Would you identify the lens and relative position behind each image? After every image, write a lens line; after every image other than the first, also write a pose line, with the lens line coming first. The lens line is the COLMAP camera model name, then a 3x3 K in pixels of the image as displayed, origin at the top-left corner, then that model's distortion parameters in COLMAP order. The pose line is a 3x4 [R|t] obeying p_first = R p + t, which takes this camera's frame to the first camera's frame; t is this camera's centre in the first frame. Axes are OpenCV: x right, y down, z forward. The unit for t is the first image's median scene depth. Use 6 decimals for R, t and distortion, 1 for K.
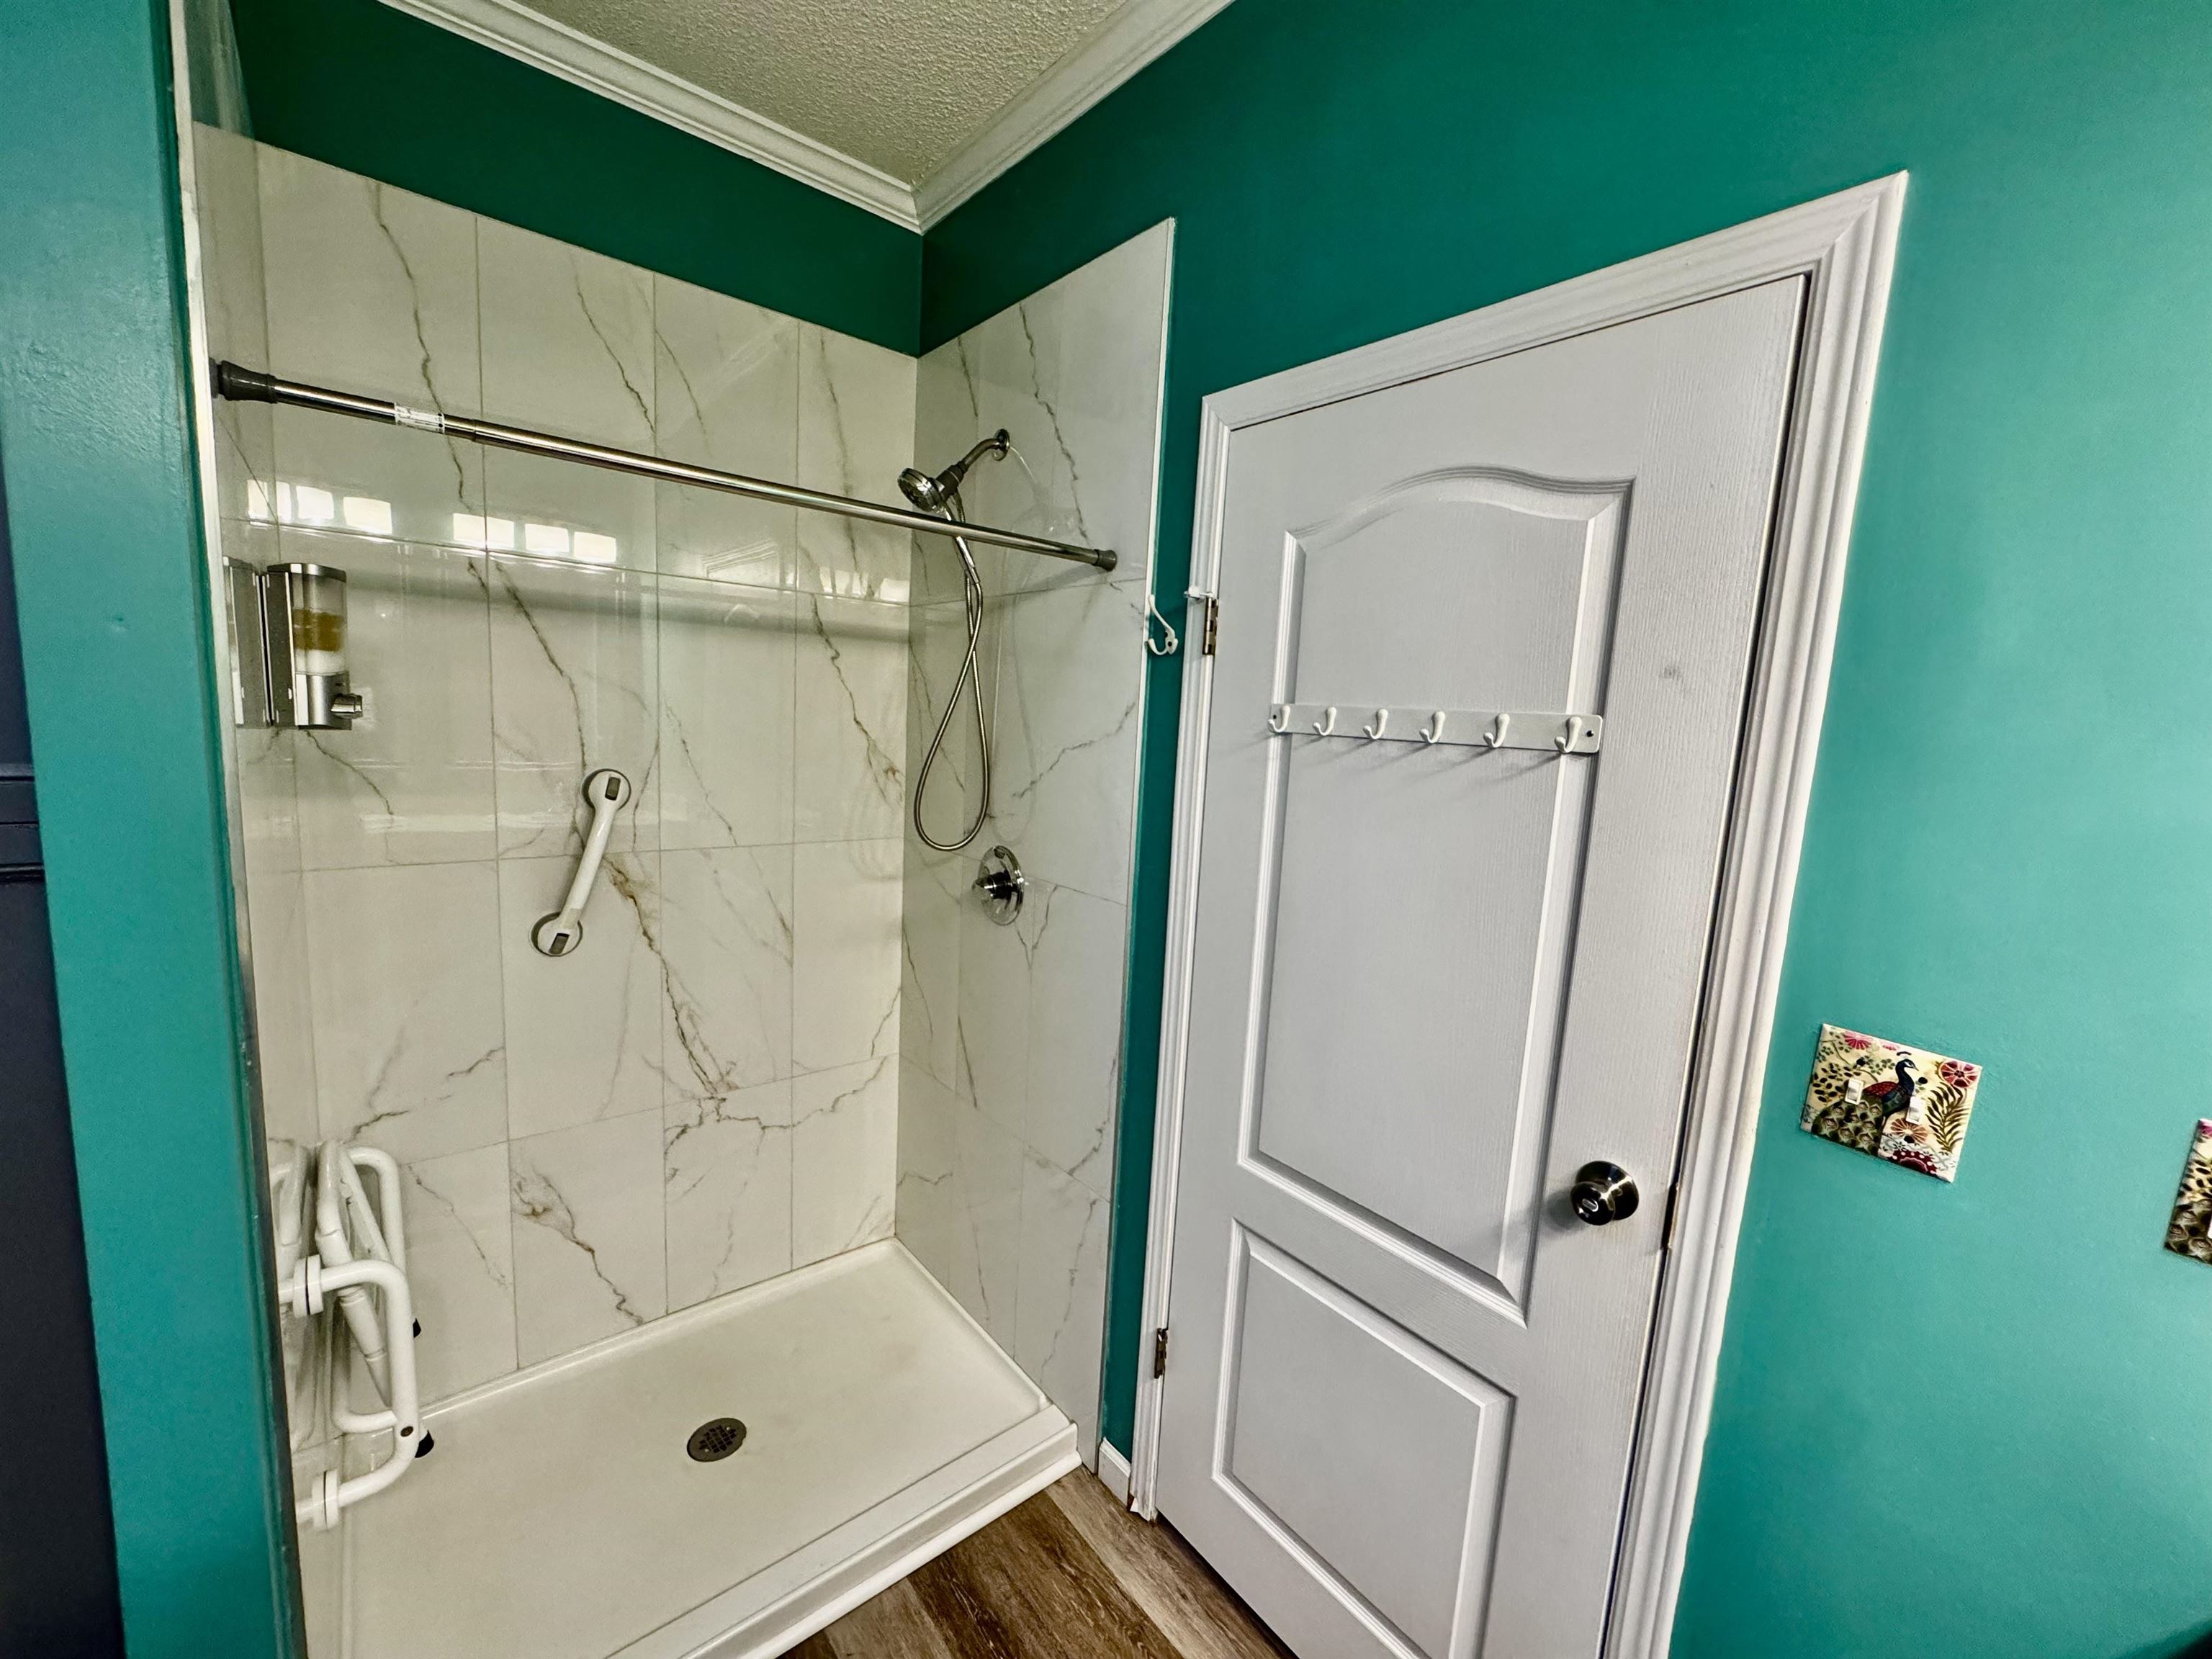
lens RADIAL K [[876.6, 0, 1096.6], [0, 876.6, 836.9], [0, 0, 1]] dist [-0.005049, 0.000574]
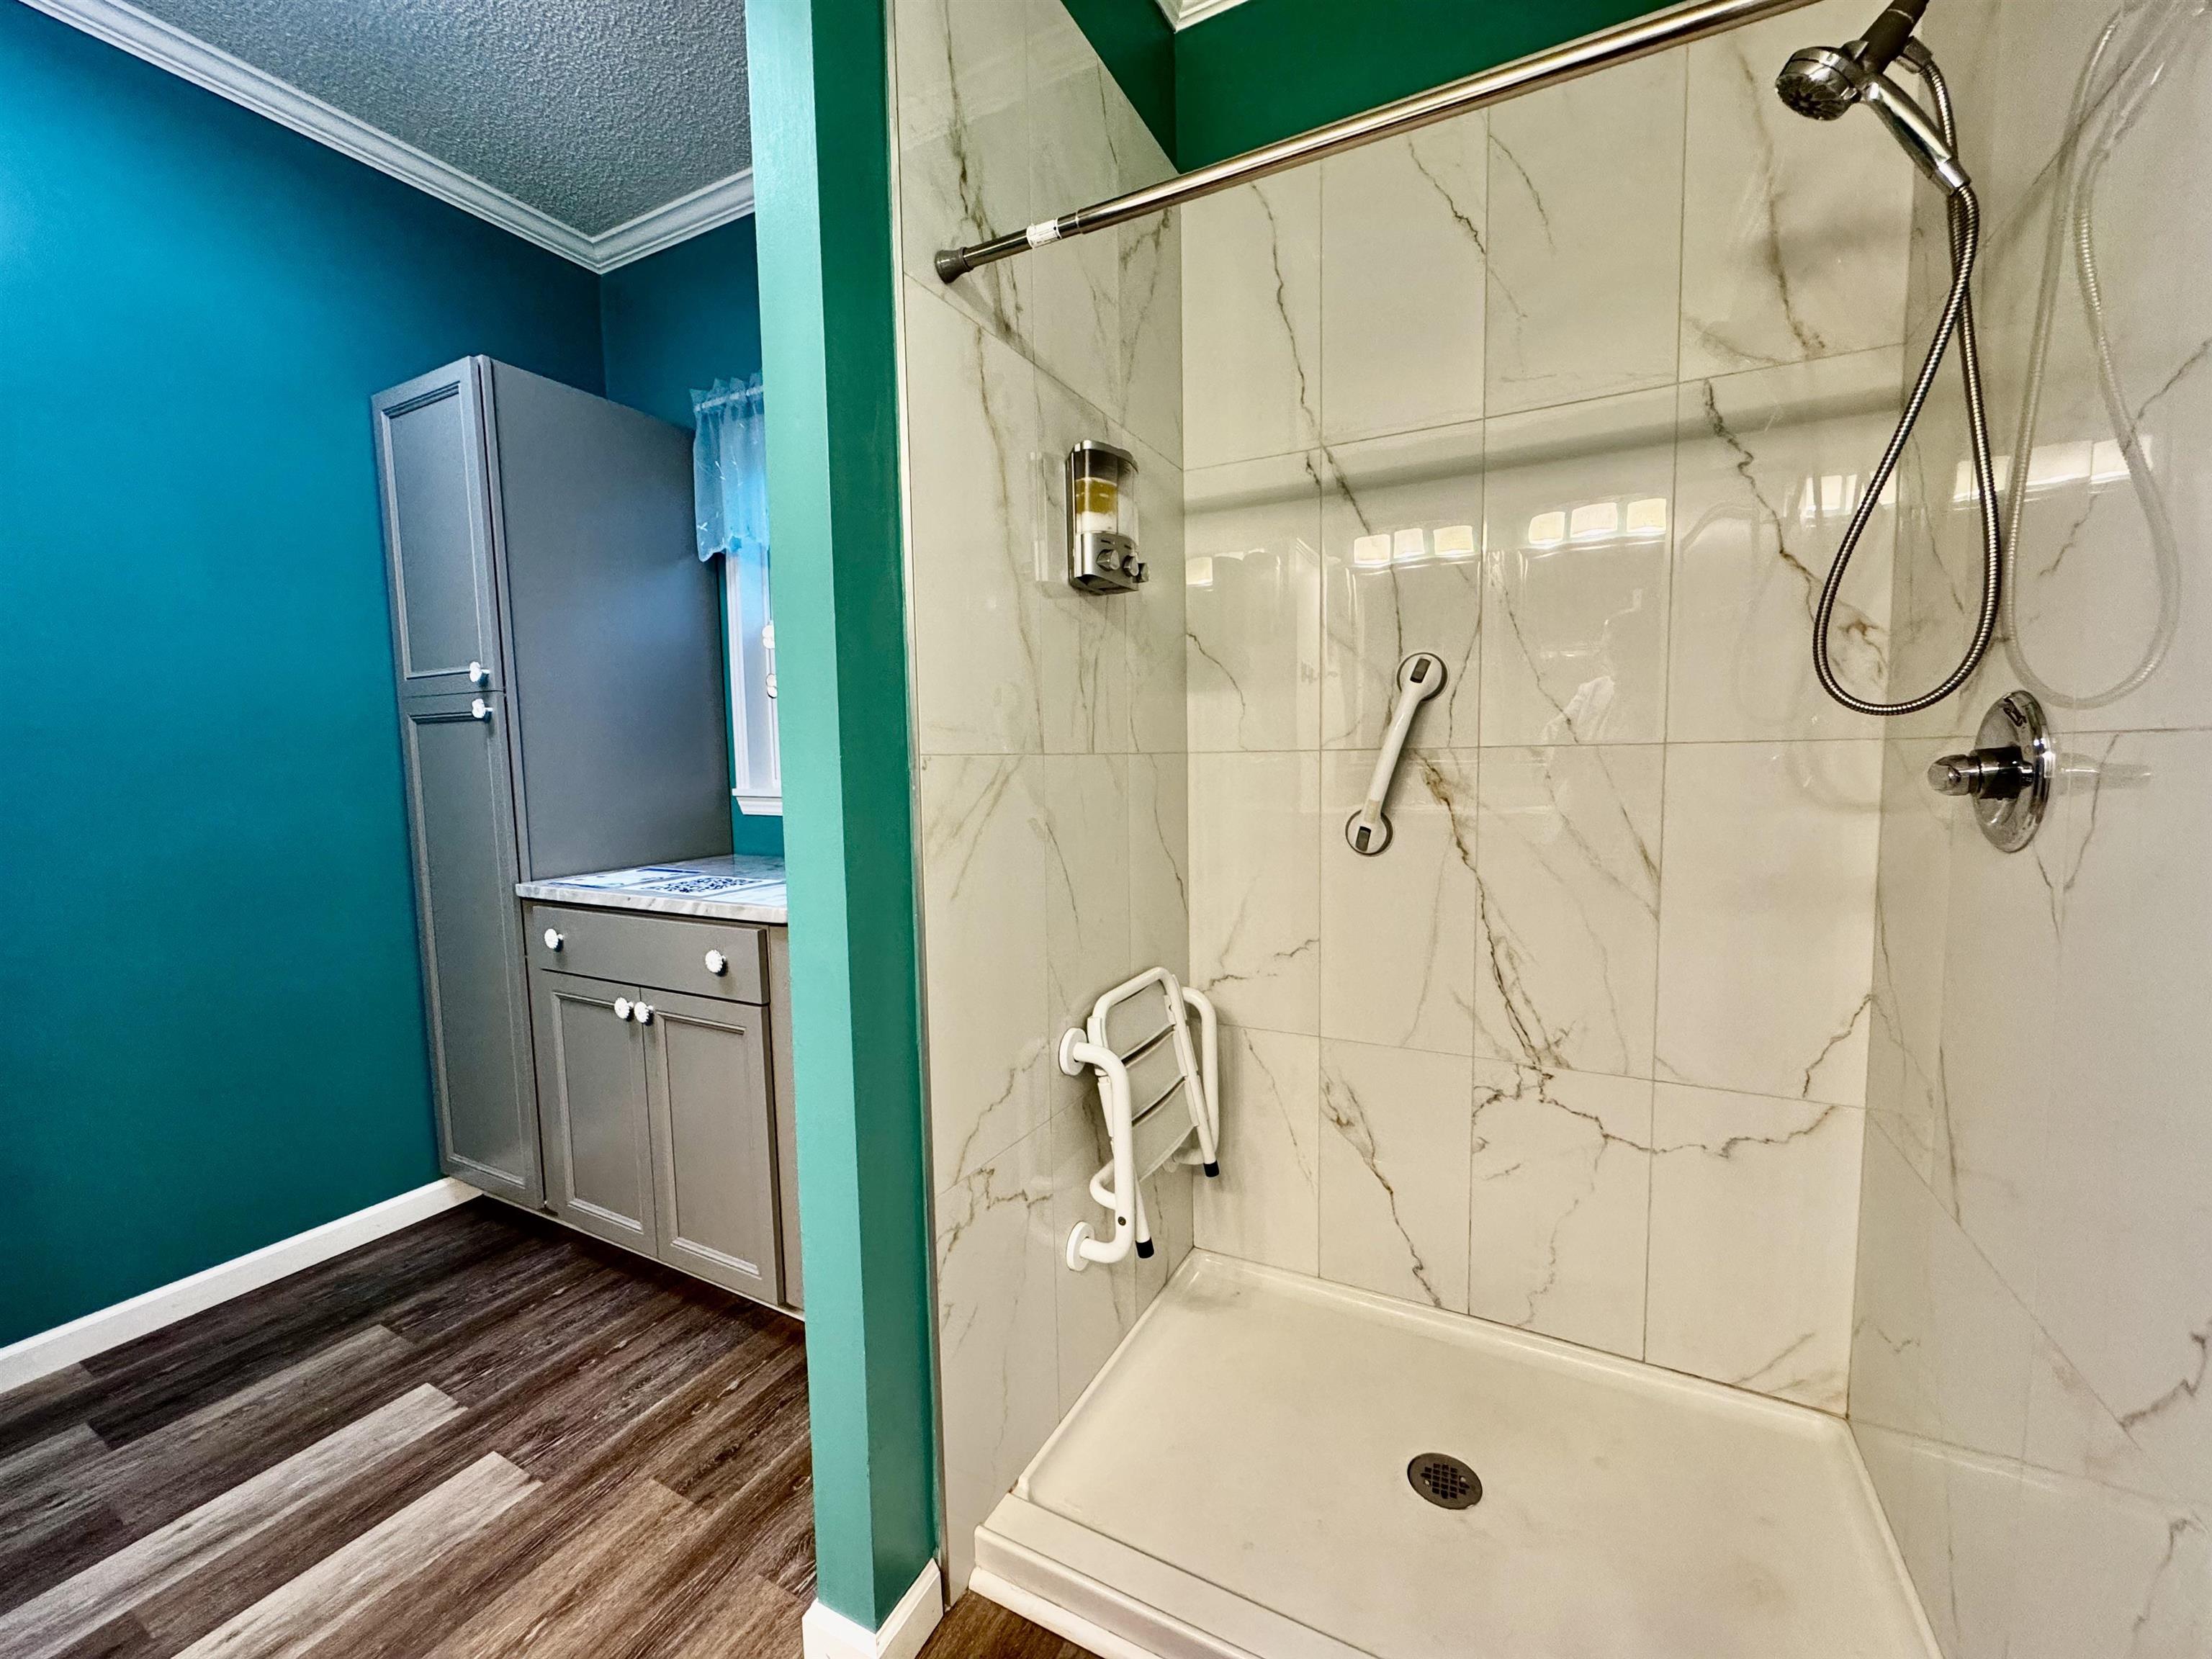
lens RADIAL K [[876.6, 0, 1107.5], [0, 876.6, 827.3], [0, 0, 1]] dist [-0.005049, 0.000574]
pose [[0.389454, 0.017017, -0.920889, 0.142942], [-0.090227, 0.995725, -0.019758, 0.140441], [0.916616, 0.090784, 0.389324, 0.340211]]
